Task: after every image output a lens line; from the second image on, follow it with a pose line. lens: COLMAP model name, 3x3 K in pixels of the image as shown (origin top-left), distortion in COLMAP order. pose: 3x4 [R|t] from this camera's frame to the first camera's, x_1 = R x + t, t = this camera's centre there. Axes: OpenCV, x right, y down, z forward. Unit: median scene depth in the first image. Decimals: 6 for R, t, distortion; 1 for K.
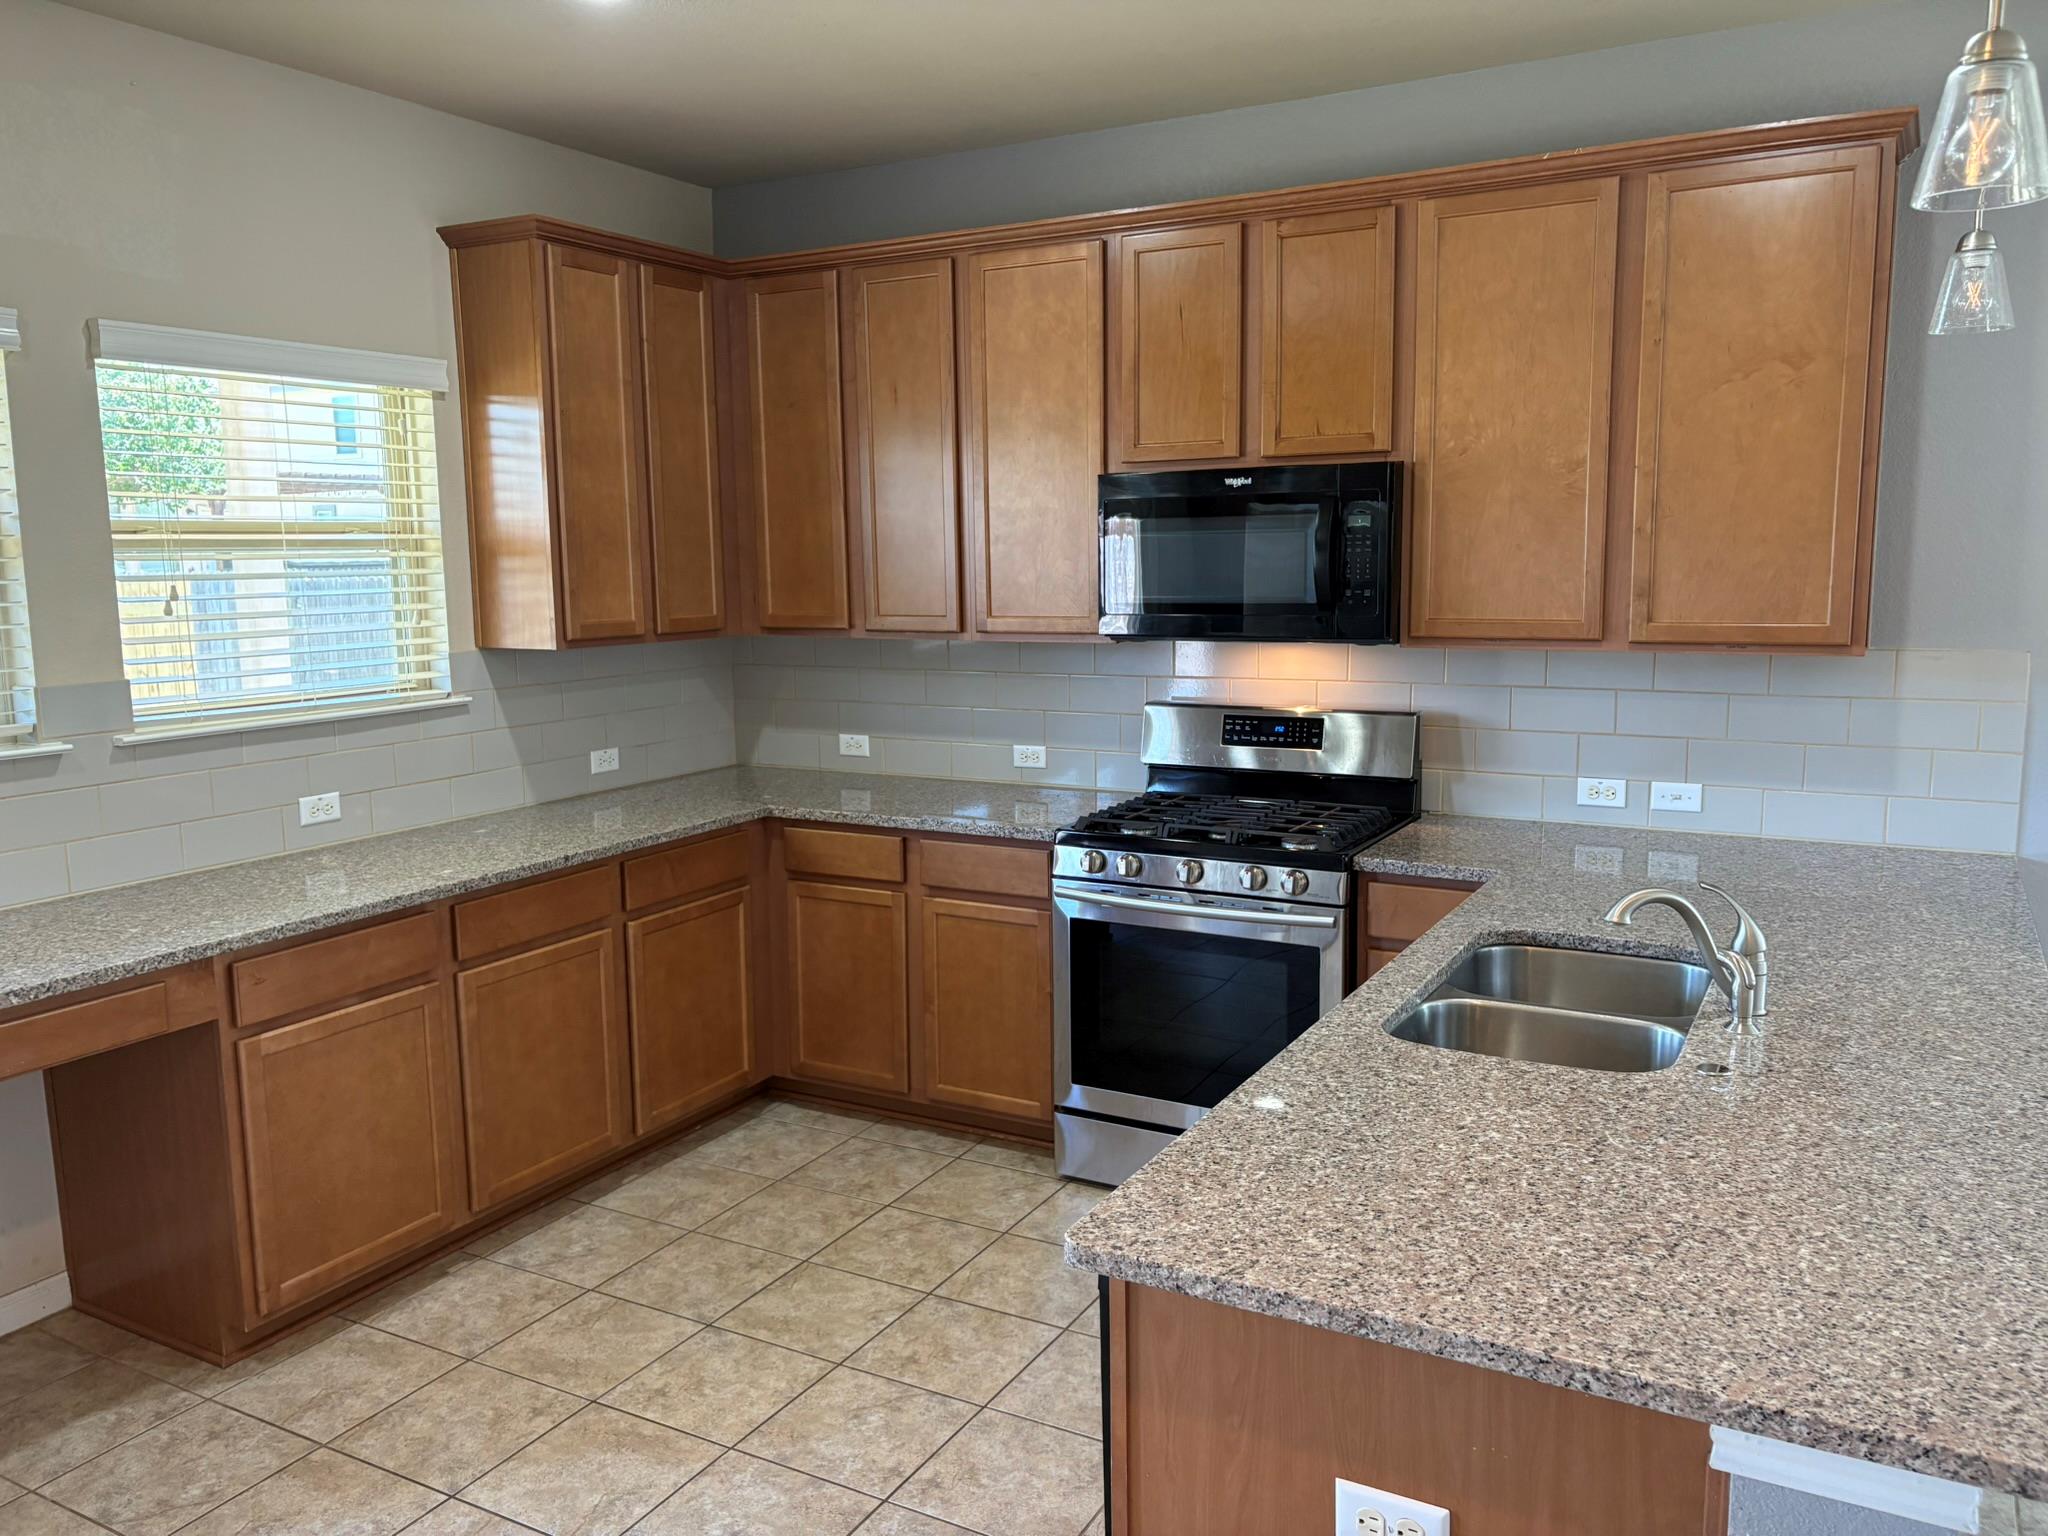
lens RADIAL K [[1567.4, 0, 1023.1], [0, 1567.4, 762.9], [0, 0, 1]] dist [0.060182, -0.066884]
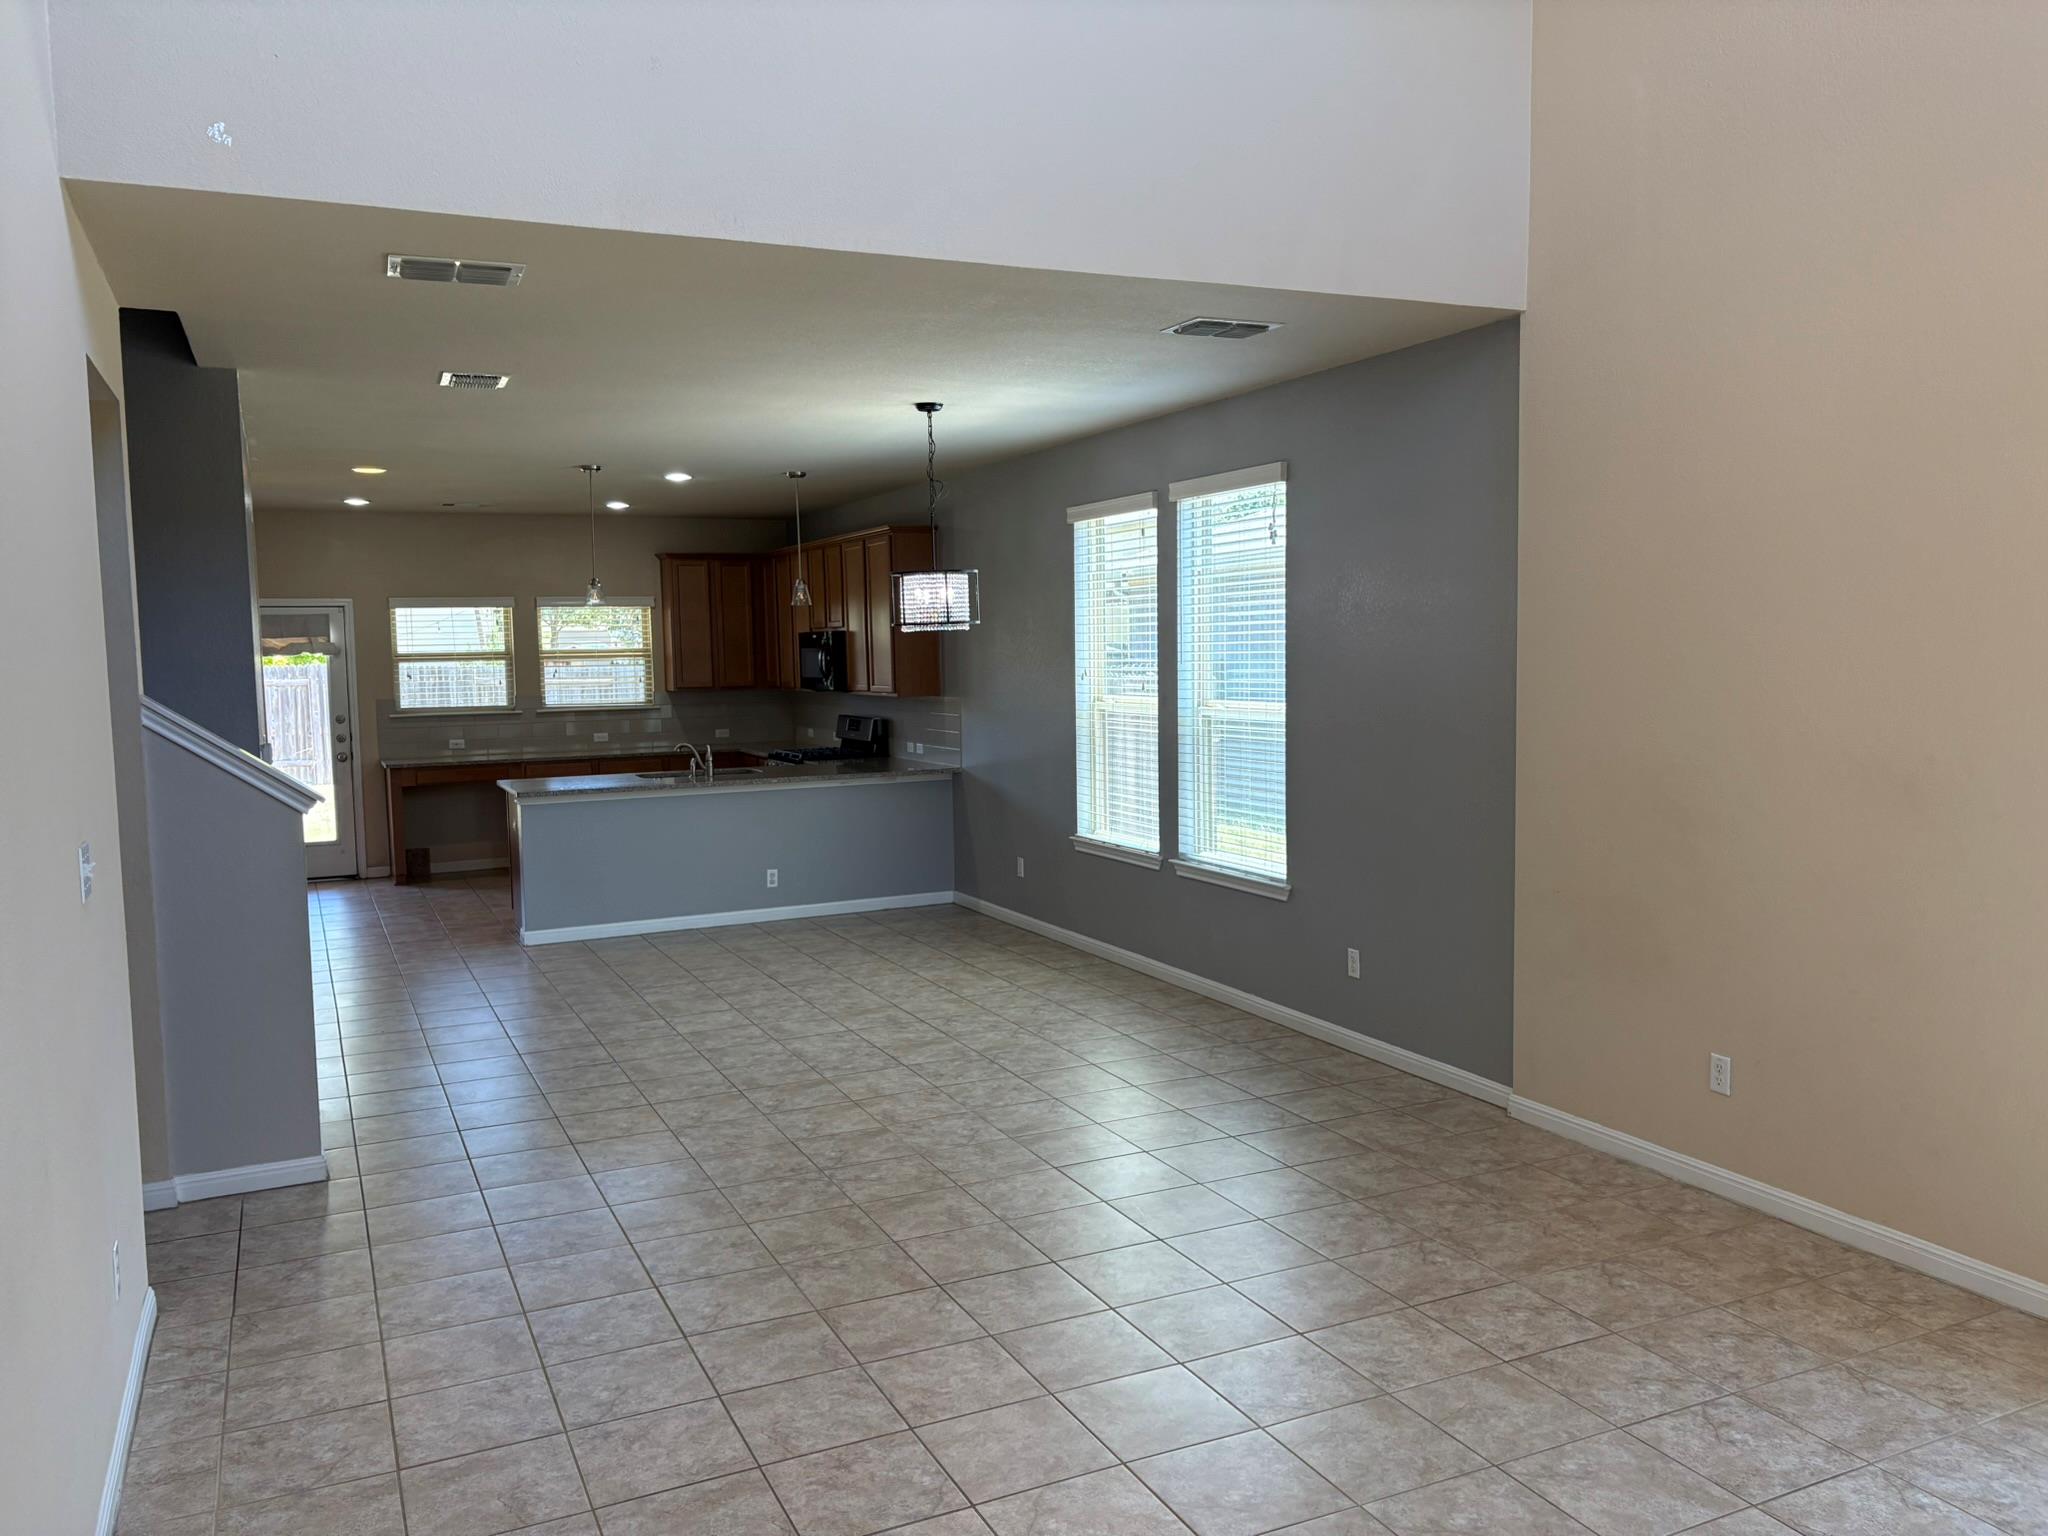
lens RADIAL K [[1567.4, 0, 1015.5], [0, 1567.4, 764.6], [0, 0, 1]] dist [0.060182, -0.066884]
pose [[0.810143, 0.043033, -0.584651, 2.261369], [-0.074041, 0.996827, -0.029226, 0.122141], [0.581538, 0.066965, 0.810758, -1.187528]]
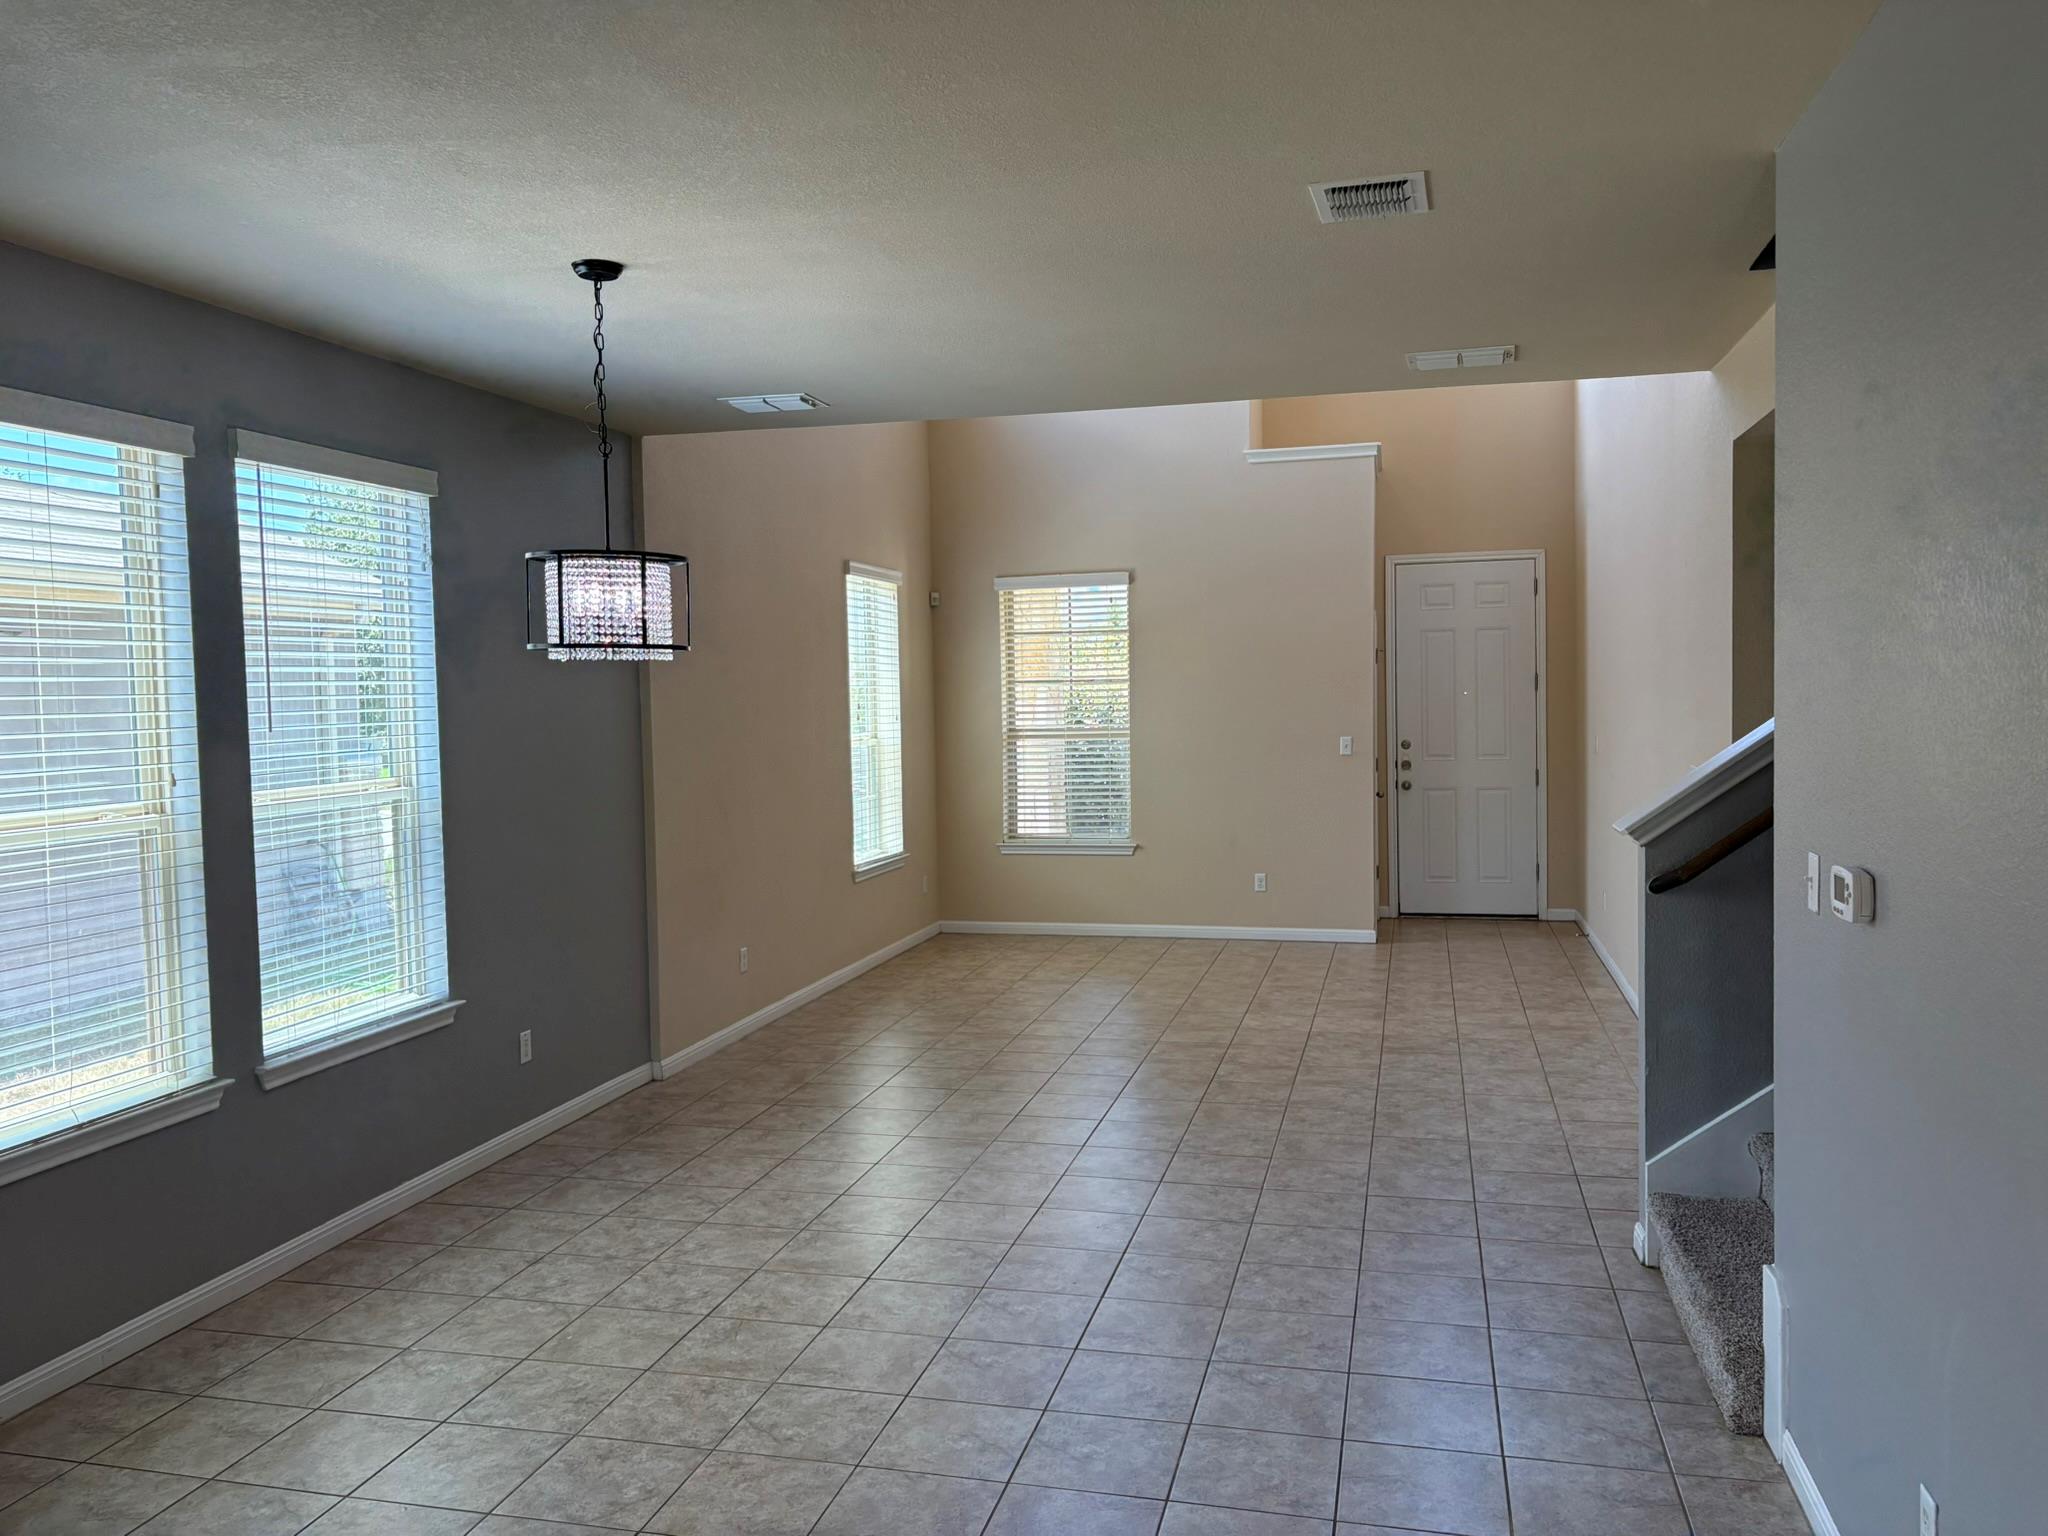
lens RADIAL K [[1567.4, 0, 1032.6], [0, 1567.4, 759.9], [0, 0, 1]] dist [0.060182, -0.066884]
pose [[-0.266905, -0.027915, 0.963318, -0.095661], [0.158451, 0.984706, 0.072437, -0.056212], [-0.950608, 0.171972, -0.258400, 0.323494]]
